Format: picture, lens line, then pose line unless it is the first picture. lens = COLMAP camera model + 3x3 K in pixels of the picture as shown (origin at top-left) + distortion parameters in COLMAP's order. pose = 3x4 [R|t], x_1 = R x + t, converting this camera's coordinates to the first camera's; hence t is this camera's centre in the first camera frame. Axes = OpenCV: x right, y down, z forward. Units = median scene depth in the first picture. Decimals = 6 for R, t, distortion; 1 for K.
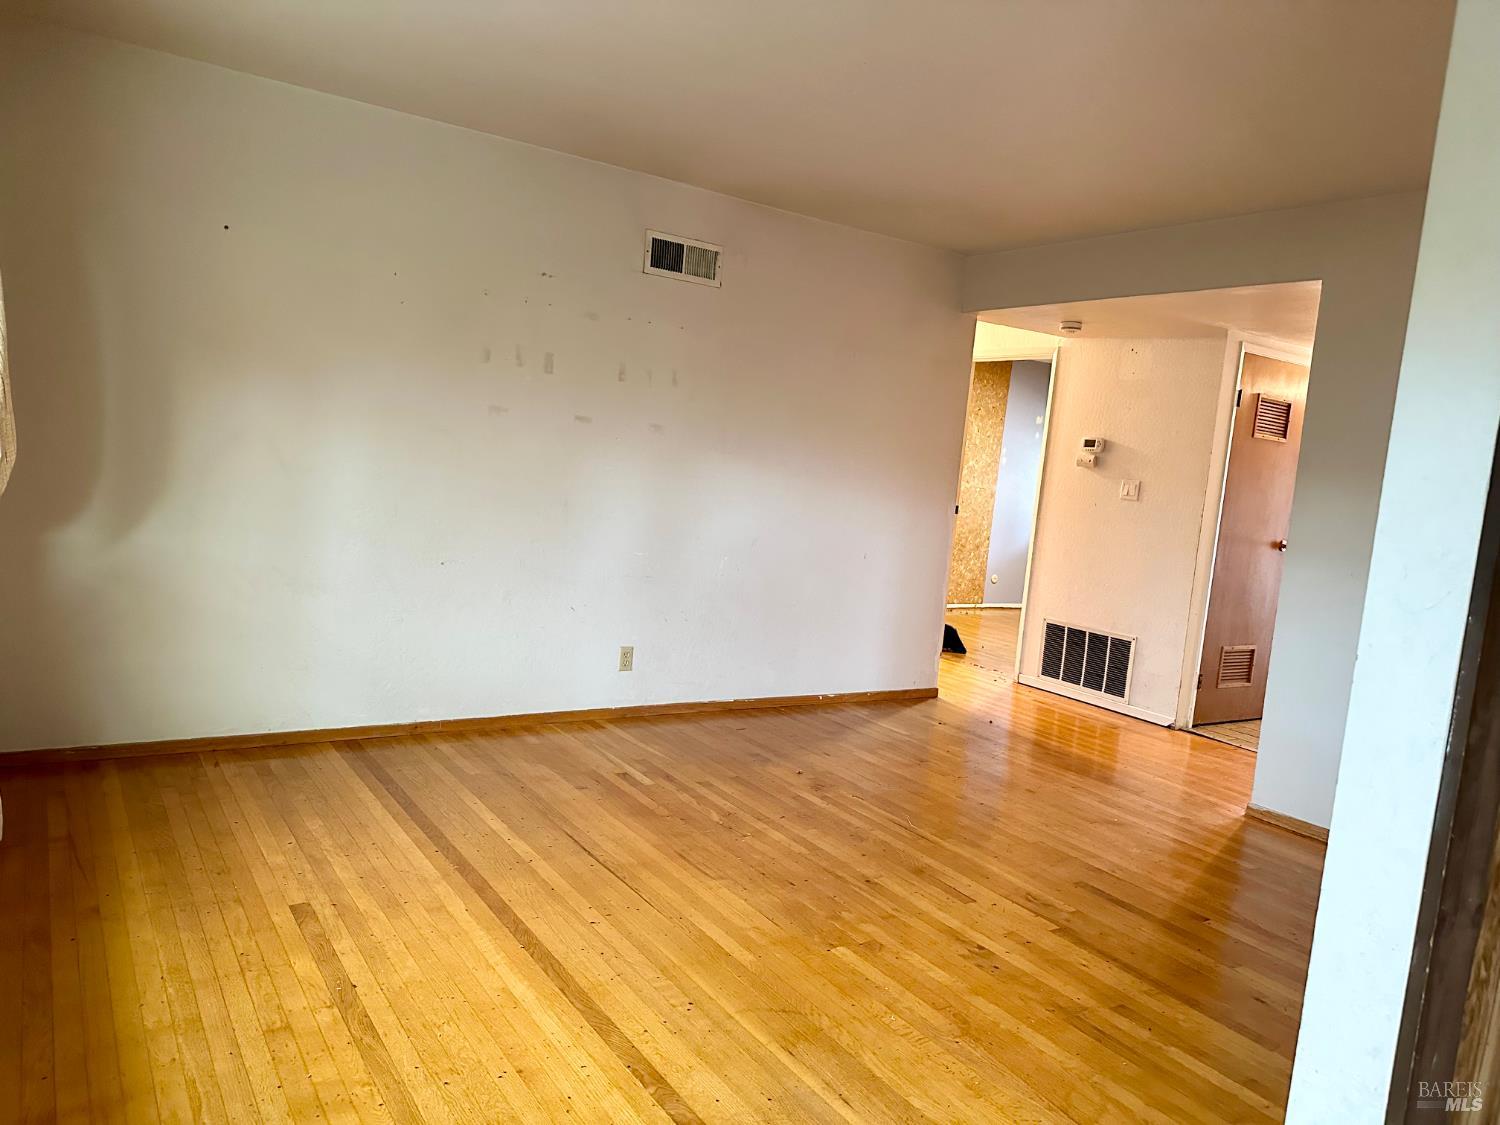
lens RADIAL K [[1060.5, 0, 749.7], [0, 1060.5, 563.3], [0, 0, 1]] dist [0.004429, 0.000251]
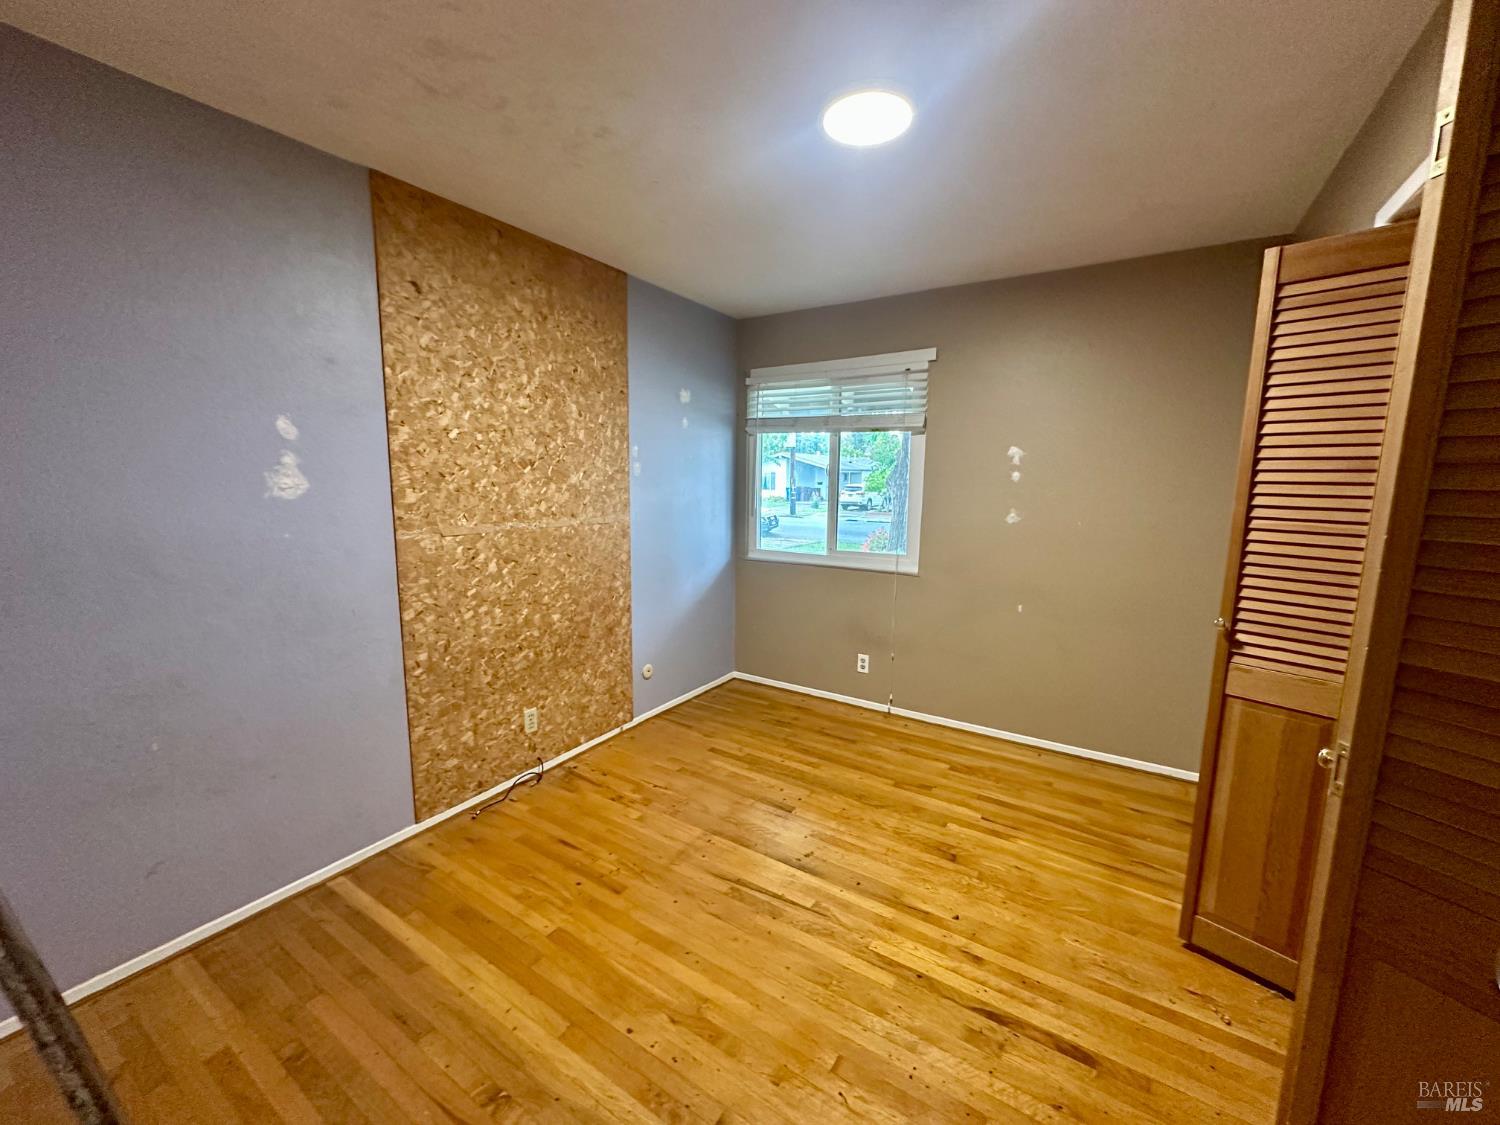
lens RADIAL K [[600.0, 0, 748.0], [0, 600.0, 562.3], [0, 0, 1]] dist [0.000927, 0.000008]
pose [[0.913013, -0.141029, 0.382777, 0.166176], [0.118538, 0.989570, 0.081854, -0.067096], [-0.390329, -0.029360, 0.920207, 0.688910]]
